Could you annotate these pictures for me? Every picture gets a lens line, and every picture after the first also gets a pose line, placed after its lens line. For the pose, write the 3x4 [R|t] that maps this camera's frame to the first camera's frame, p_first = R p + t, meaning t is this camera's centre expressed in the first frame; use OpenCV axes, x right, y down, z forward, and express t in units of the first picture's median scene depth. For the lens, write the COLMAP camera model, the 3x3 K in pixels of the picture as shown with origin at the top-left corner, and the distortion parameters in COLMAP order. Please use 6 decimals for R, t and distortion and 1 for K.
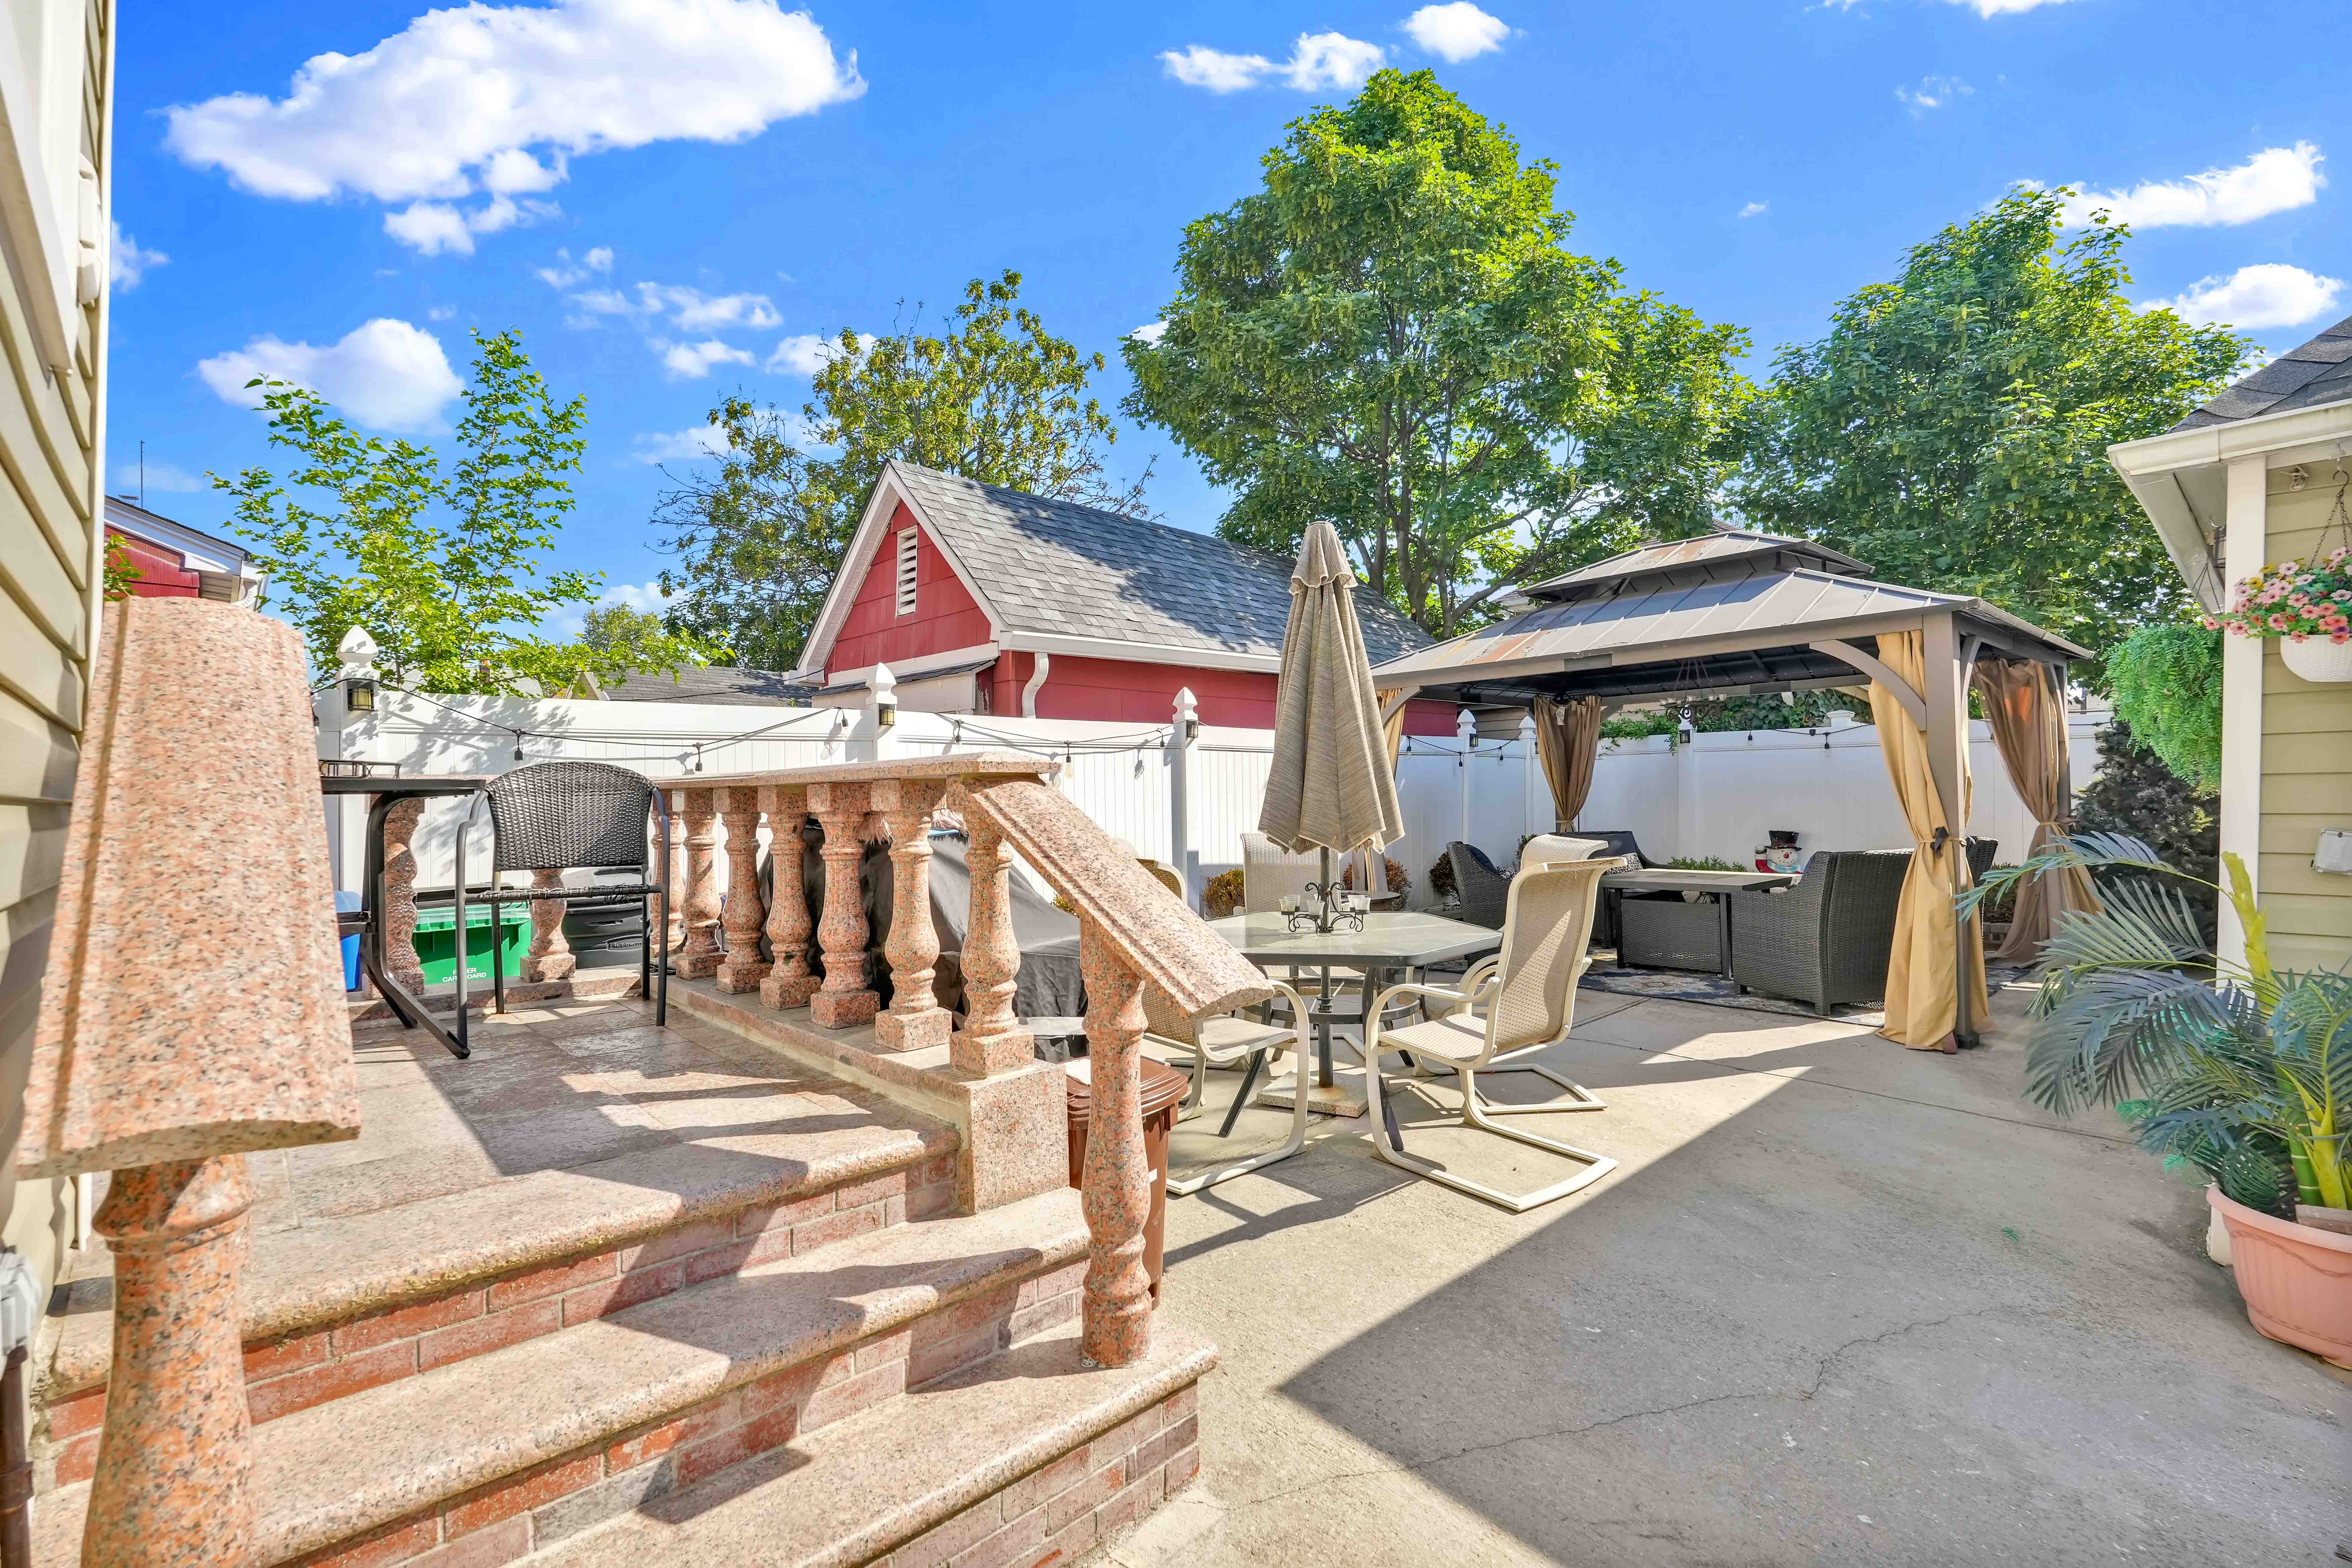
lens RADIAL K [[1051.4, 0, 1180.4], [0, 1051.4, 778.3], [0, 0, 1]] dist [-0.003043, 0.000466]
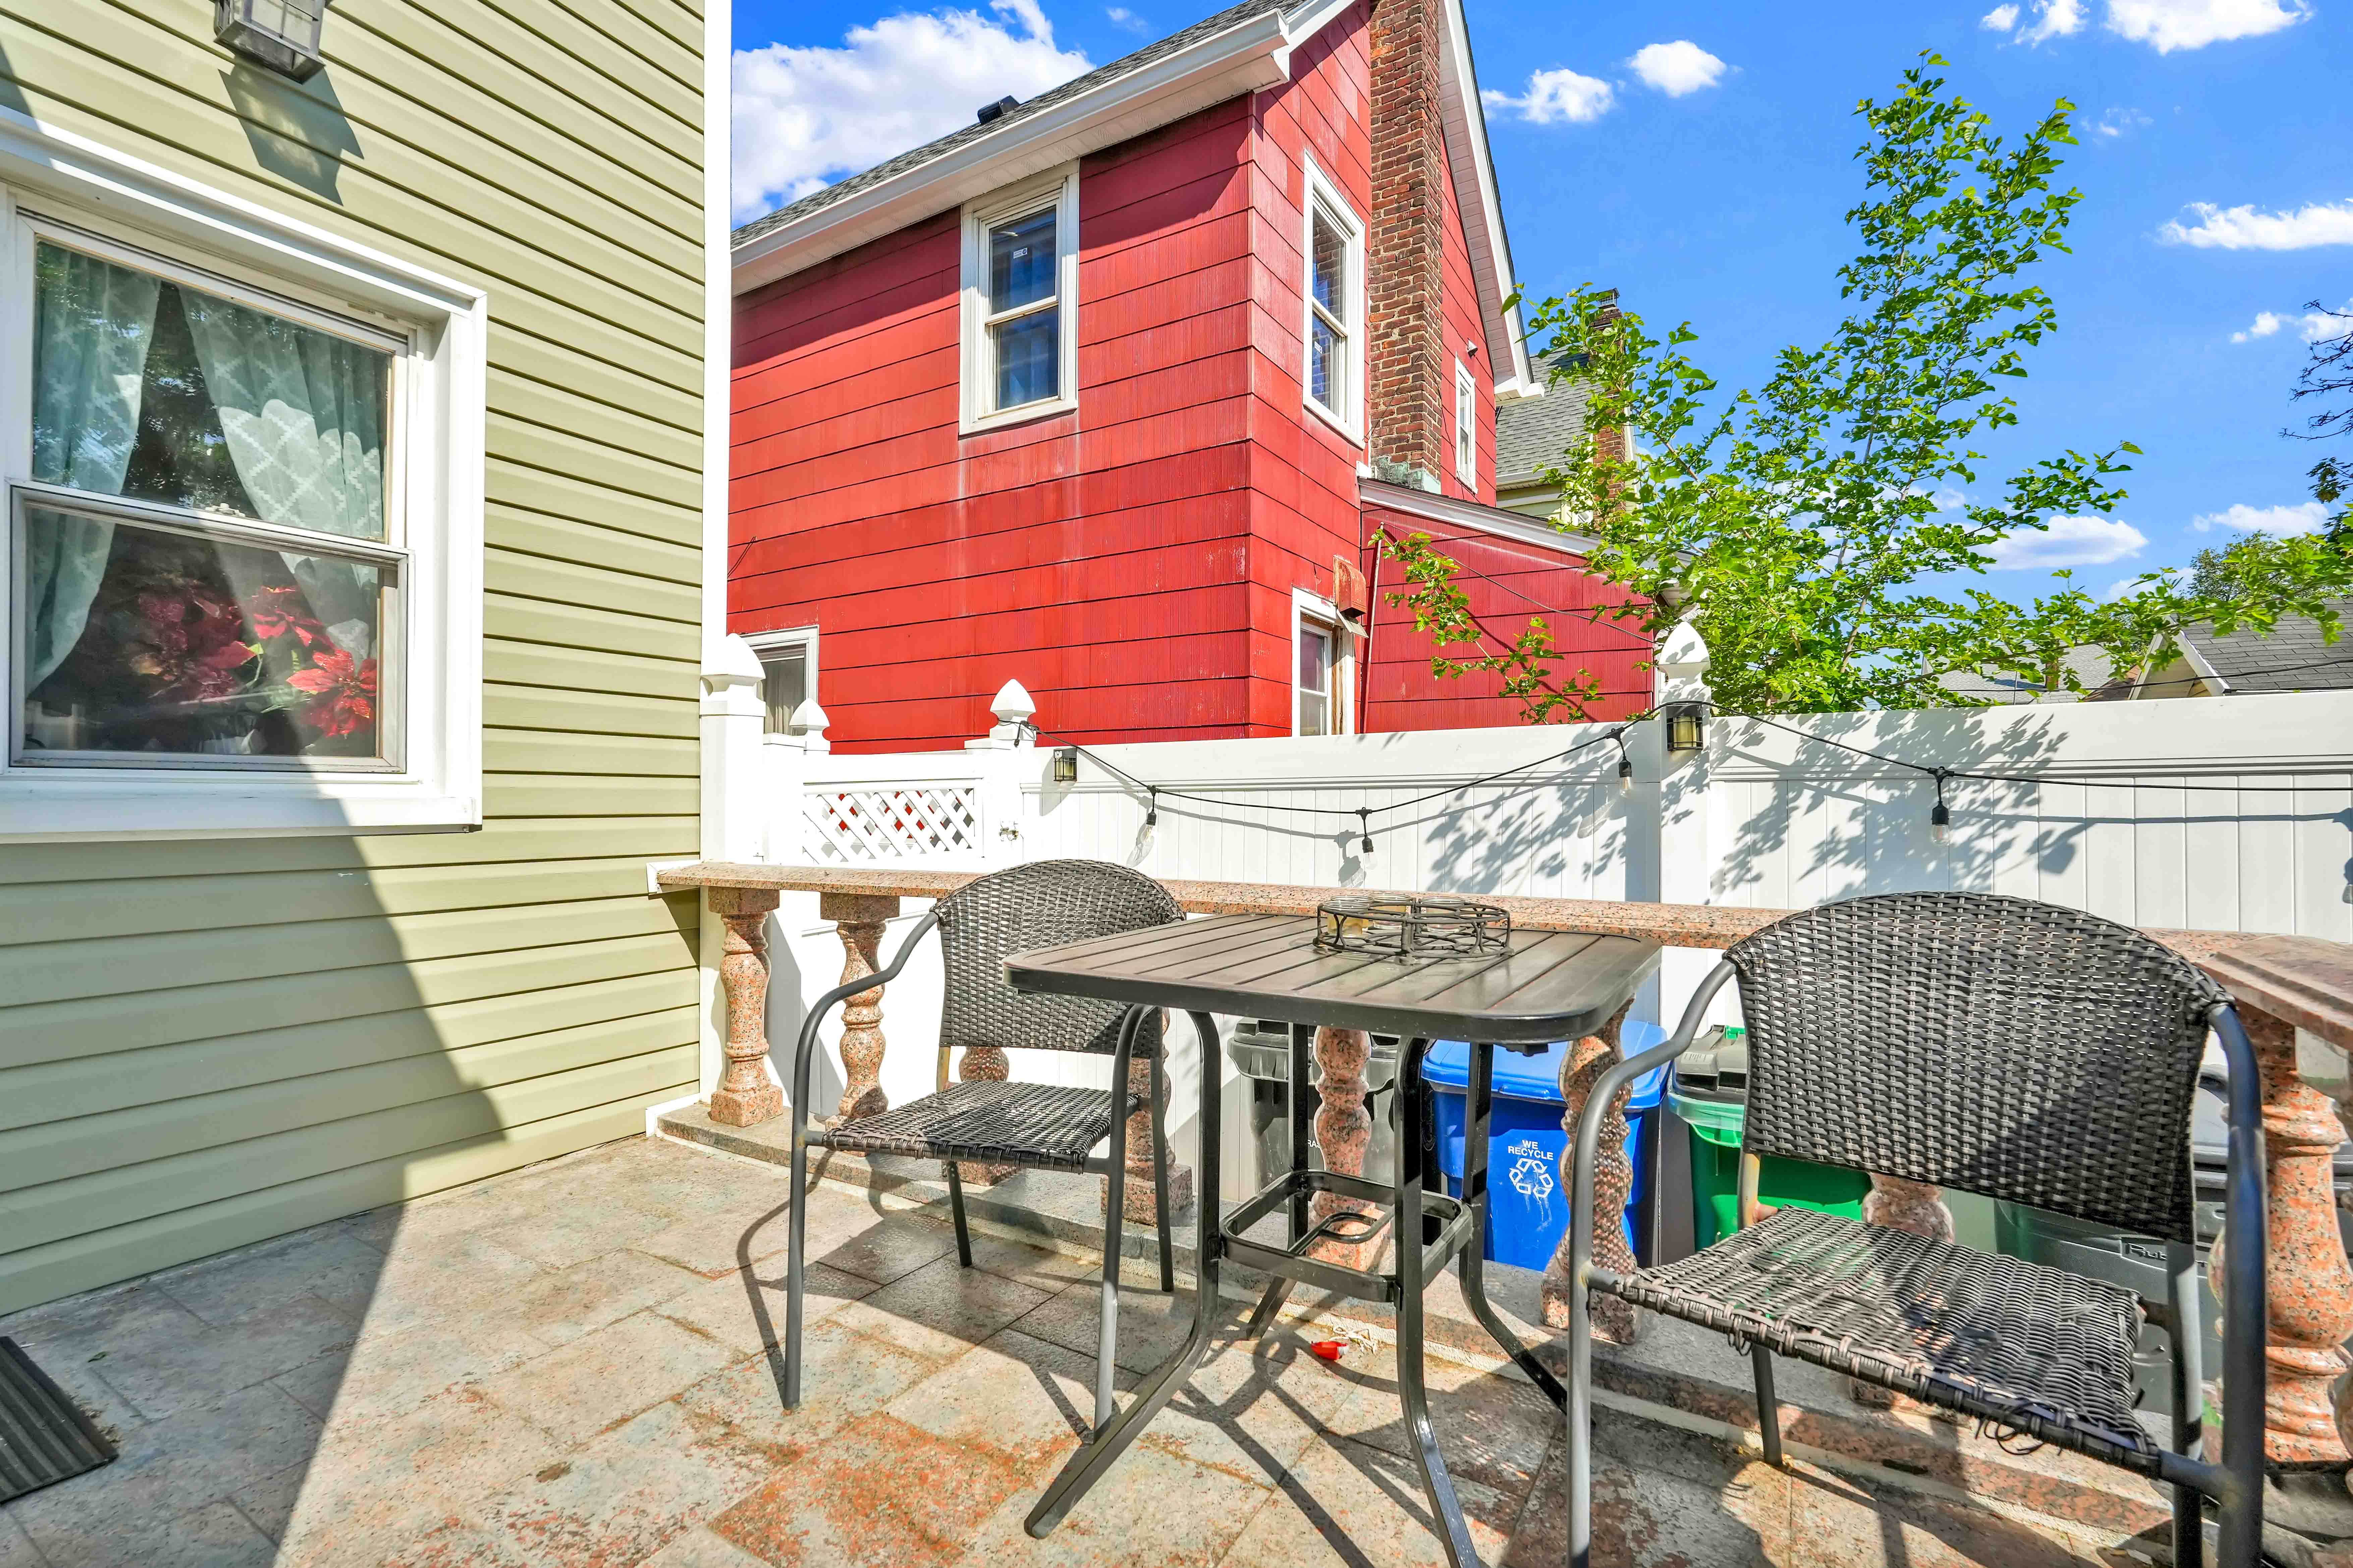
lens RADIAL K [[1051.8, 0, 1164.9], [0, 1051.8, 781.8], [0, 0, 1]] dist [-0.003043, 0.000466]
pose [[0.273902, -0.001427, -0.961756, -0.143038], [0.019165, 0.999808, 0.003974, -0.032581], [0.961567, -0.019521, 0.273877, 0.308238]]
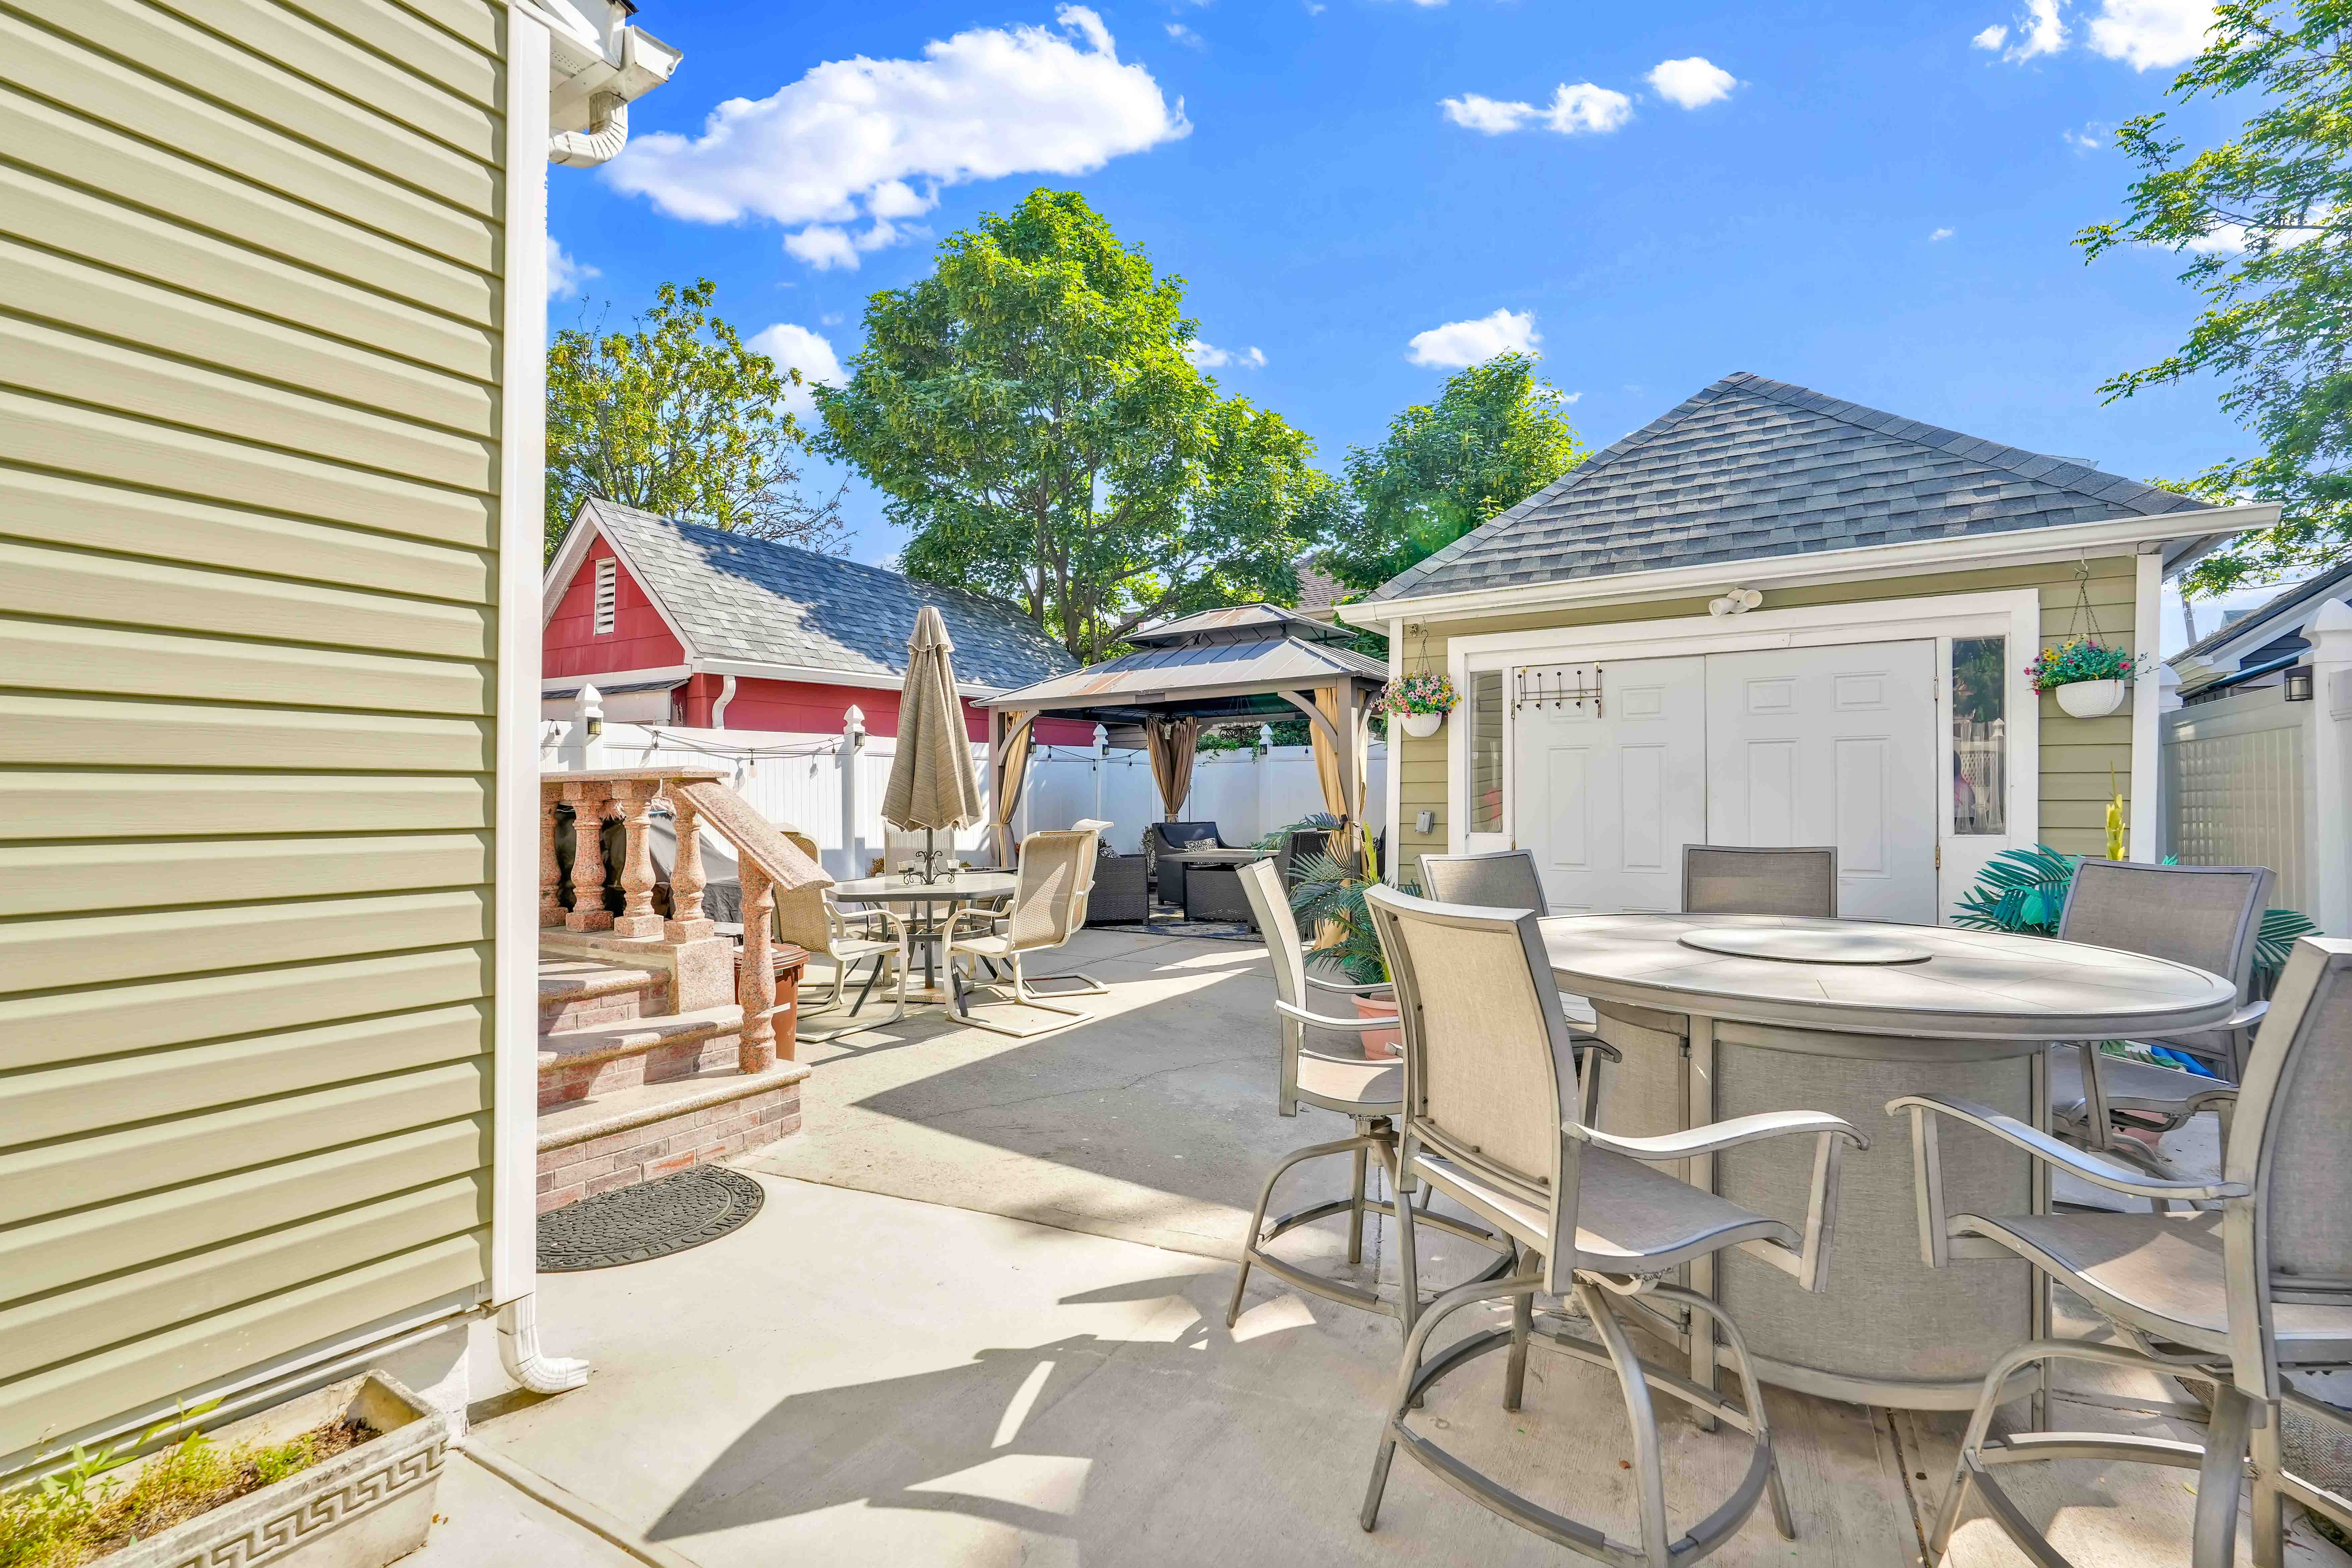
lens RADIAL K [[1051.3, 0, 1166.9], [0, 1051.3, 787.6], [0, 0, 1]] dist [-0.003043, 0.000466]
pose [[0.967344, 0.006105, 0.253395, 0.051937], [-0.008510, 0.999929, 0.008398, -0.003357], [-0.253326, -0.010281, 0.967326, -0.317223]]
